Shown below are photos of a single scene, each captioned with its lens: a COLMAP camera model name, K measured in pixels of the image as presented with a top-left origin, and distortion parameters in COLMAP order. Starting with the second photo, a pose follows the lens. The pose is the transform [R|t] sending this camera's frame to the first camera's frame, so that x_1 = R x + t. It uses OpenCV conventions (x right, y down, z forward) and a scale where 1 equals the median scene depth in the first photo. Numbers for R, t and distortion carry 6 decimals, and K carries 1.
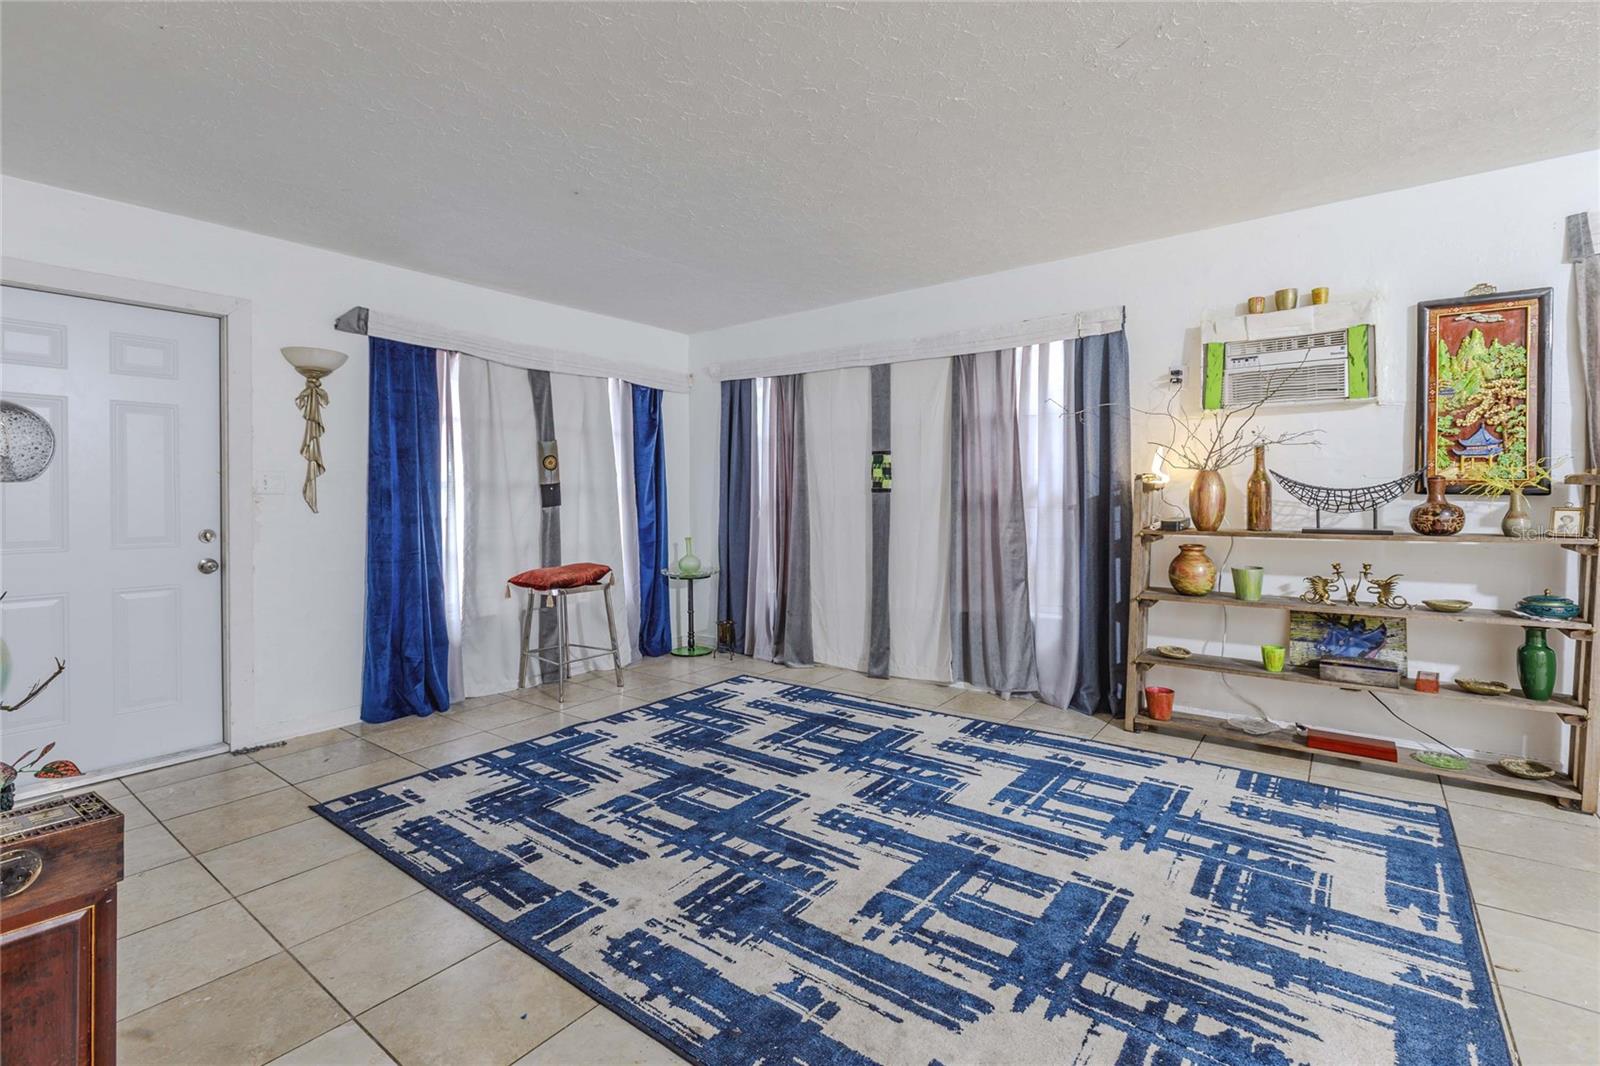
lens RADIAL K [[722.6, 0, 786.1], [0, 722.6, 505.7], [0, 0, 1]] dist [0.006114, -0.002385]
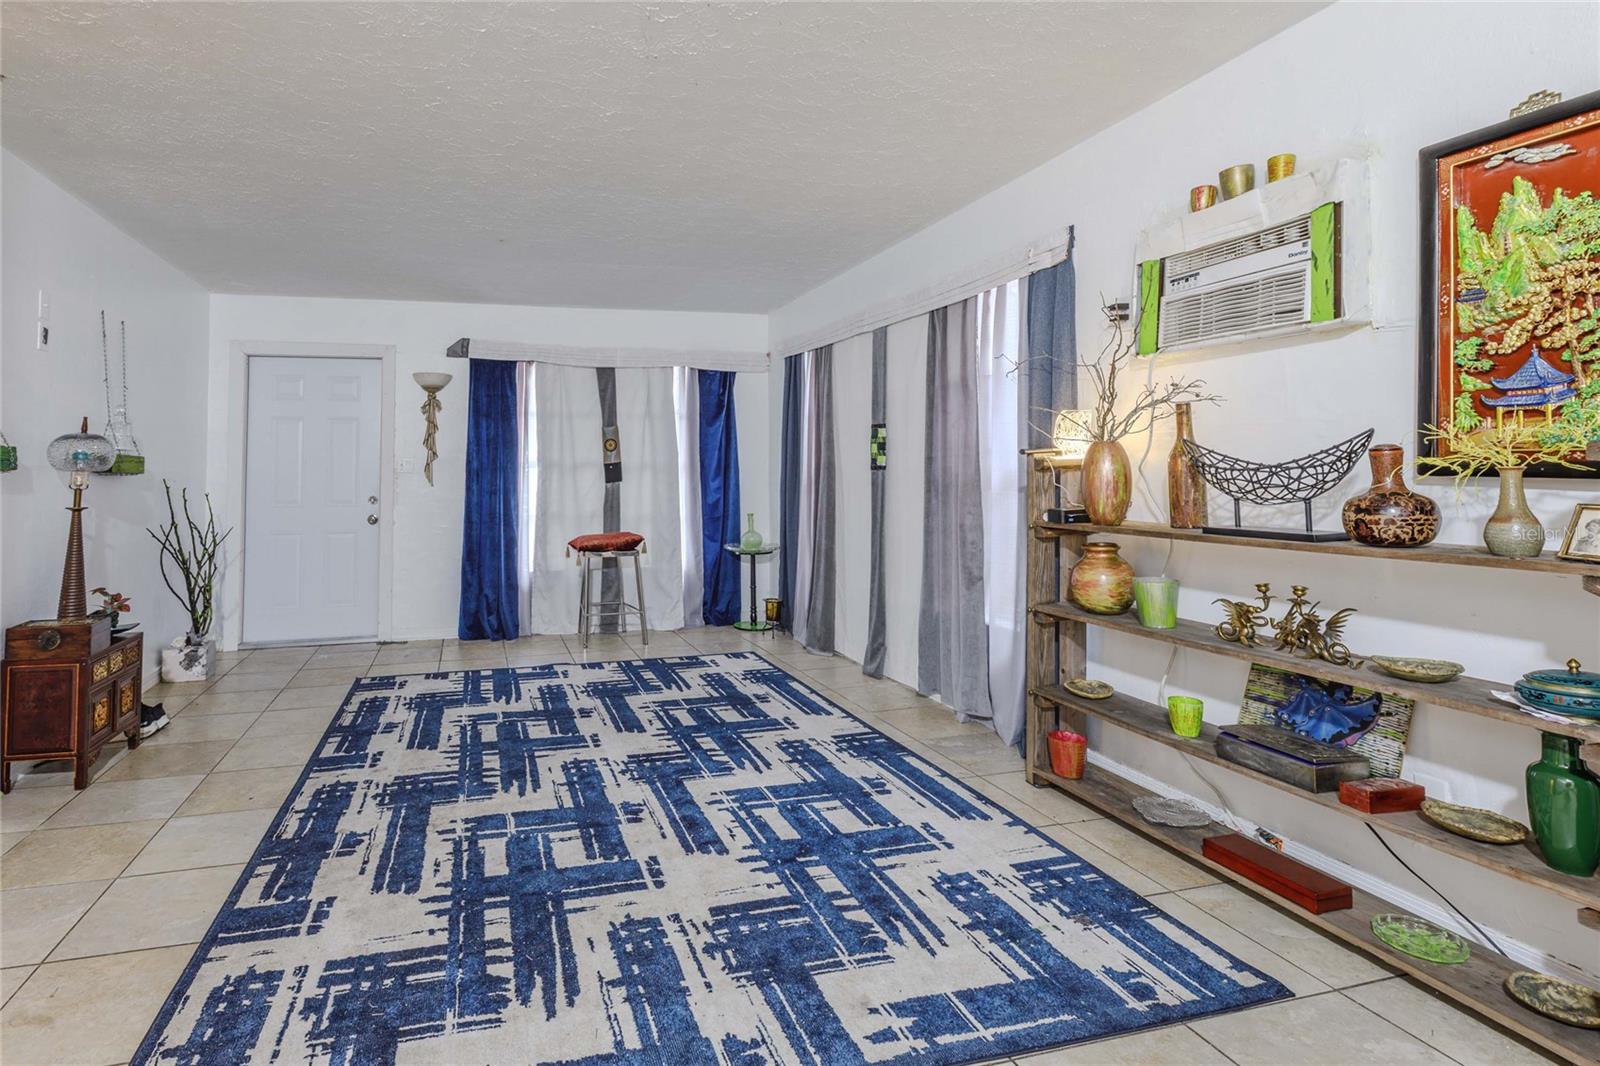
lens RADIAL K [[762.6, 0, 646.0], [0, 762.6, 464.2], [0, 0, 1]] dist [-0.000854, 0.000078]
pose [[0.768793, -0.007122, -0.639458, 0.729502], [-0.005305, 0.999833, -0.017513, -0.010618], [0.639476, 0.016856, 0.768626, 0.121114]]
